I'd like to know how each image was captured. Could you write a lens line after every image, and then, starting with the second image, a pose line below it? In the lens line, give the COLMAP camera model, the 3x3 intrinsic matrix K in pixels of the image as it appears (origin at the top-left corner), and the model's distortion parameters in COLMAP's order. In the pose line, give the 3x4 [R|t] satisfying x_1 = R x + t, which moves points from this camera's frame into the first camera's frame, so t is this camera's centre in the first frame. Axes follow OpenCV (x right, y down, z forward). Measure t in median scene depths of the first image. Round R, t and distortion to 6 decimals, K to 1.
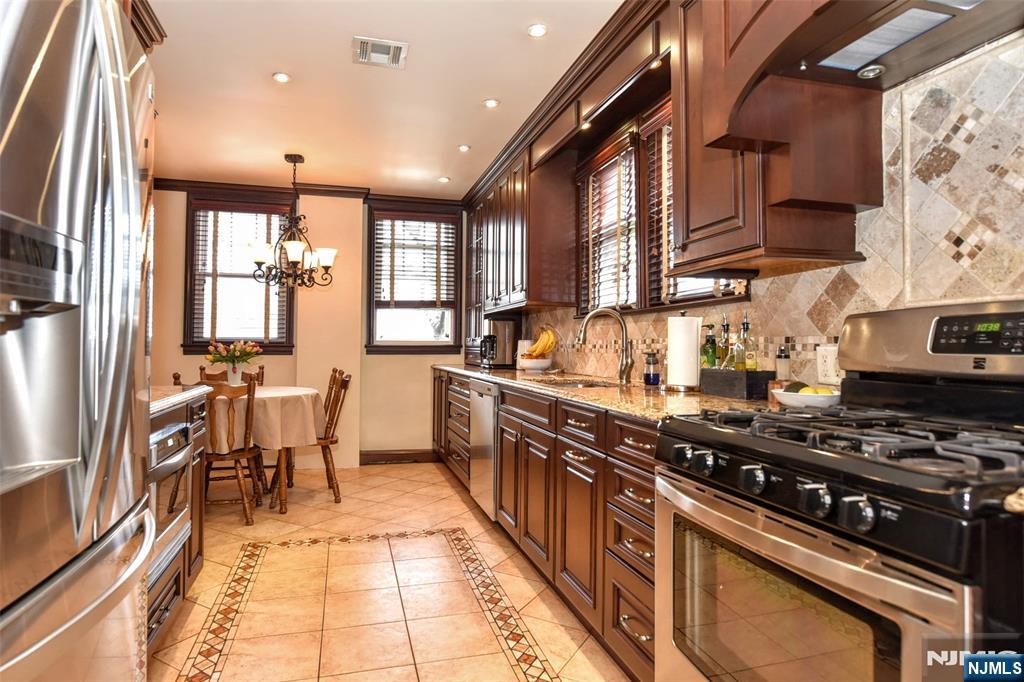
lens RADIAL K [[572.9, 0, 518.1], [0, 572.9, 340.7], [0, 0, 1]] dist [-0.002765, -0.000171]
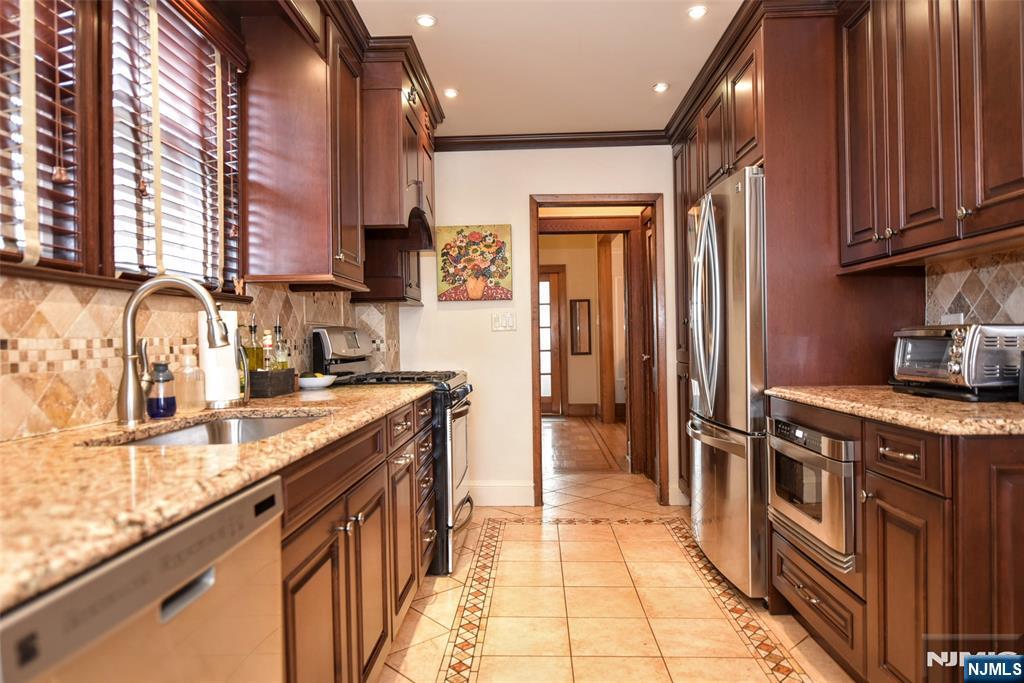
lens RADIAL K [[636.2, 0, 517.1], [0, 636.2, 341.1], [0, 0, 1]] dist [0.000447, -0.000422]
pose [[-0.948851, 0.005600, 0.315673, -0.236934], [0.002304, 0.999939, -0.010813, 0.004886], [-0.315715, -0.009533, -0.948806, 1.103148]]
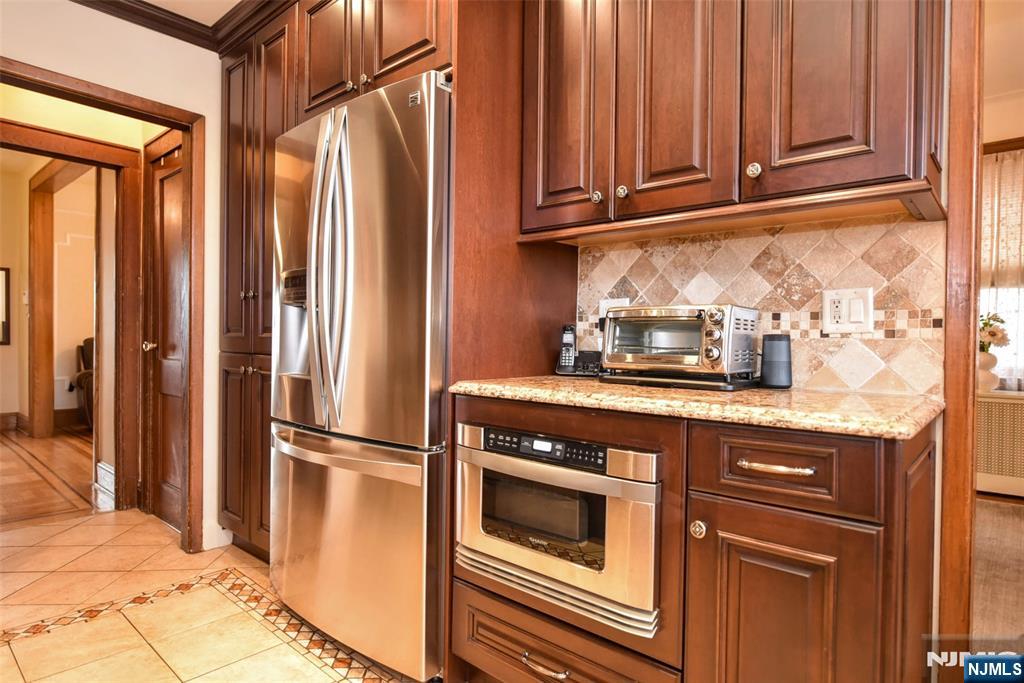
lens RADIAL K [[572.9, 0, 511.3], [0, 572.9, 339.8], [0, 0, 1]] dist [-0.002765, -0.000171]
pose [[-0.848610, -0.018359, -0.528700, -0.079446], [-0.013231, 0.999822, -0.013483, 0.019679], [0.528853, -0.004447, -0.848702, 0.776226]]
